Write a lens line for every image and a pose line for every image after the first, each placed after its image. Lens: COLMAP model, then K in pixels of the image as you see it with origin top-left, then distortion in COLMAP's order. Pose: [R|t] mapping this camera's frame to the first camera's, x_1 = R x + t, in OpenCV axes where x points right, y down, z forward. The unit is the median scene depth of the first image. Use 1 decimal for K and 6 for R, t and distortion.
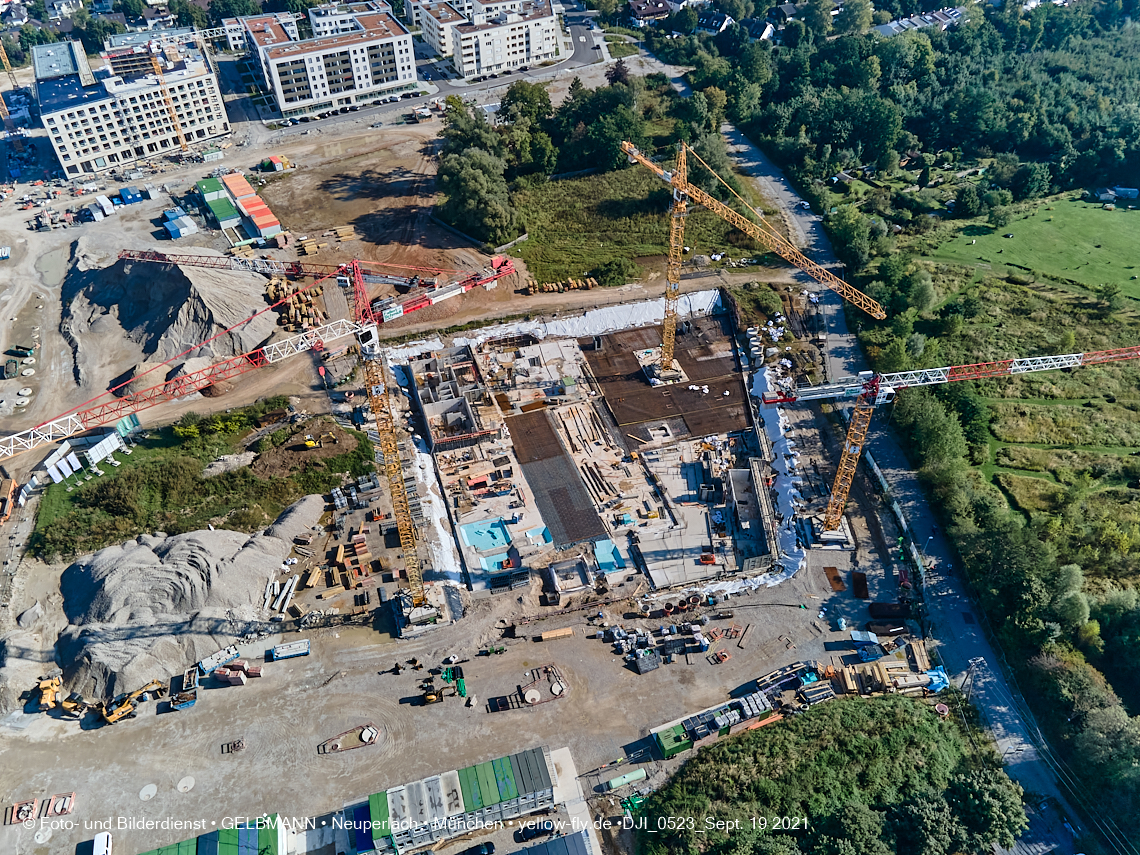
lens RADIAL K [[826.5, 0, 568.0], [0, 826.5, 426.6], [0, 0, 1]] dist [0.021063, 0.044994]
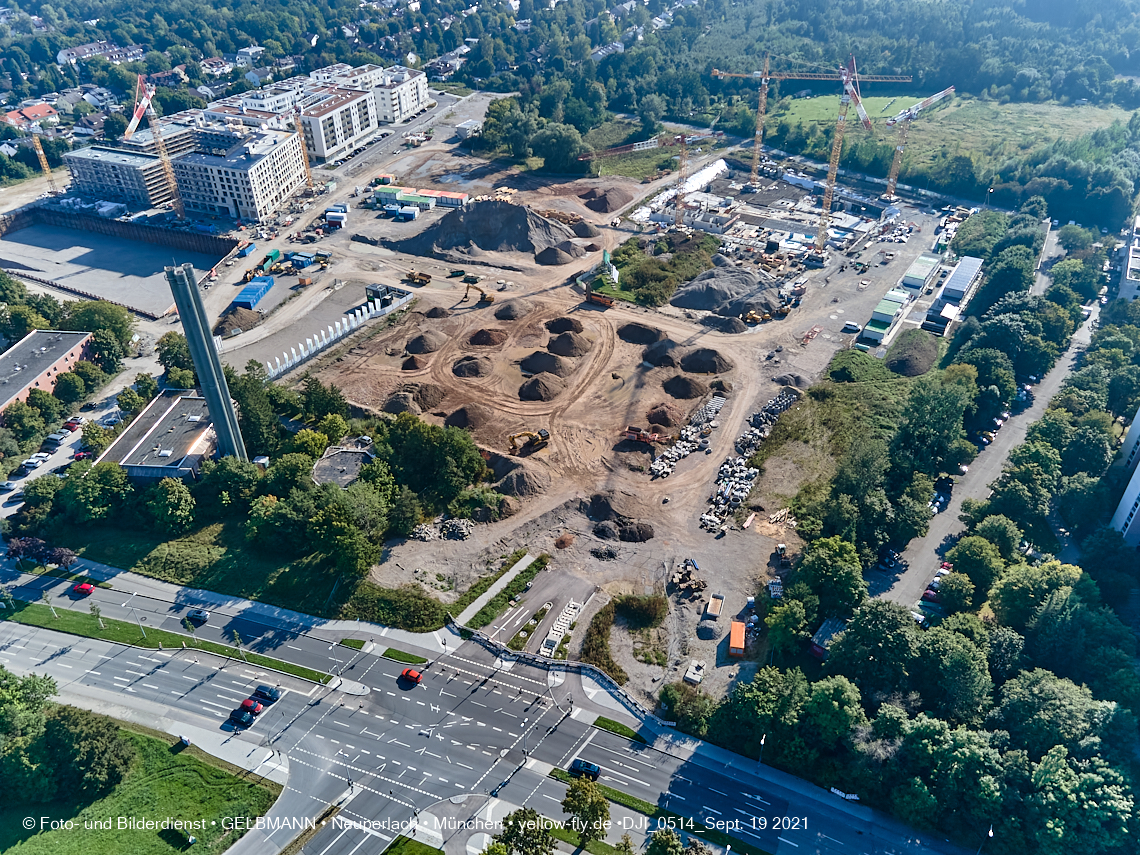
lens RADIAL K [[828.7, 0, 568.4], [0, 828.7, 424.9], [0, 0, 1]] dist [0.023833, 0.029000]
pose [[0.759953, -0.362960, 0.539196, -1.256983], [0.427696, 0.903905, 0.005661, 0.205881], [-0.489436, 0.226310, 0.842161, -0.240627]]
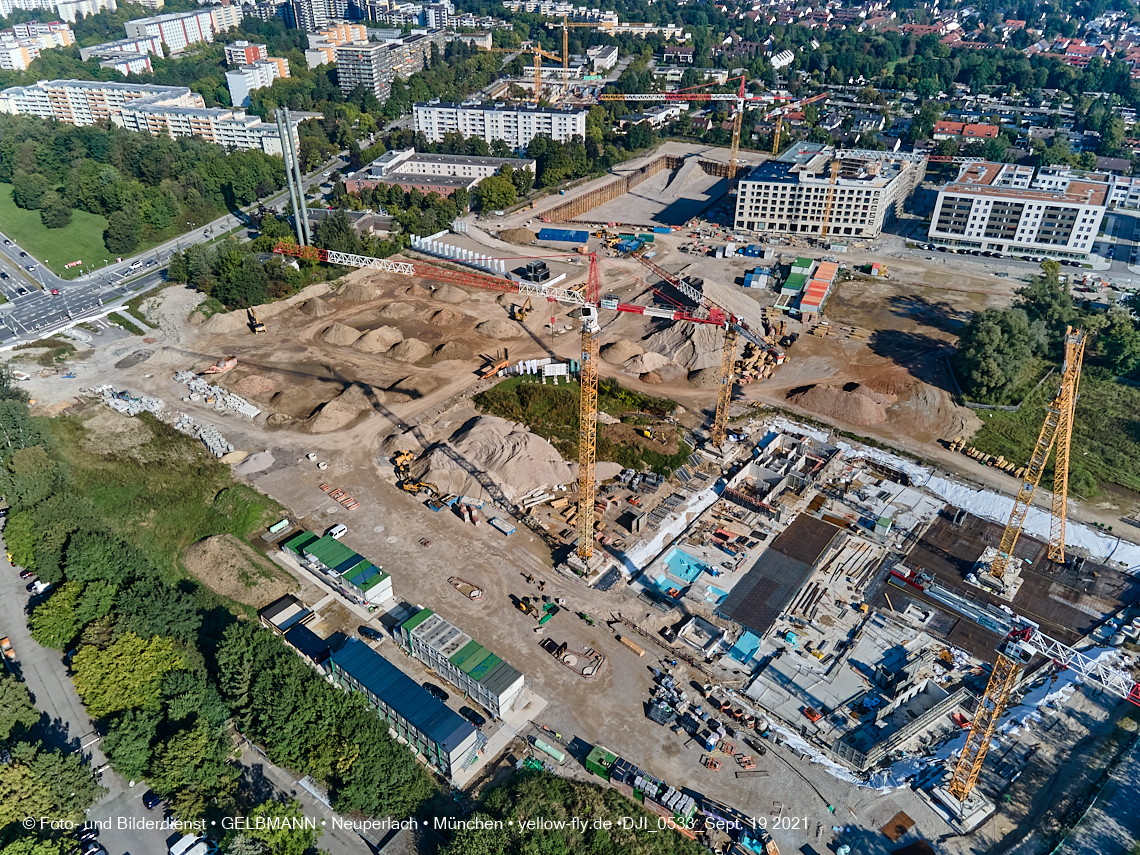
lens RADIAL K [[828.7, 0, 568.4], [0, 828.7, 424.9], [0, 0, 1]] dist [0.023833, 0.029000]
pose [[0.556389, 0.451857, -0.697321, 0.360194], [-0.552820, 0.827830, 0.095334, -0.032089], [0.620340, 0.332450, 0.710391, 0.039909]]
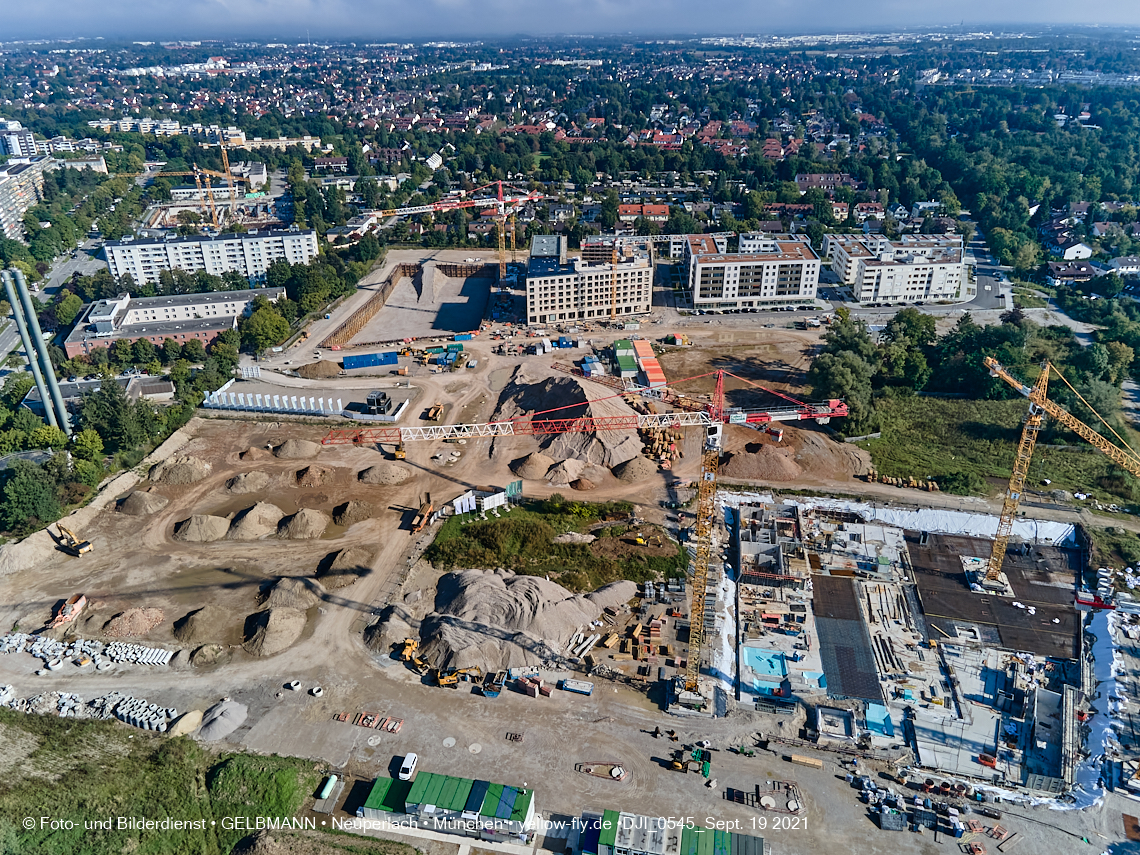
lens RADIAL K [[828.7, 0, 568.4], [0, 828.7, 424.9], [0, 0, 1]] dist [0.023833, 0.029000]
pose [[0.884046, 0.212766, -0.416164, 0.042971], [-0.312245, 0.931392, -0.187114, 0.091122], [0.347801, 0.295363, 0.889829, -0.105507]]
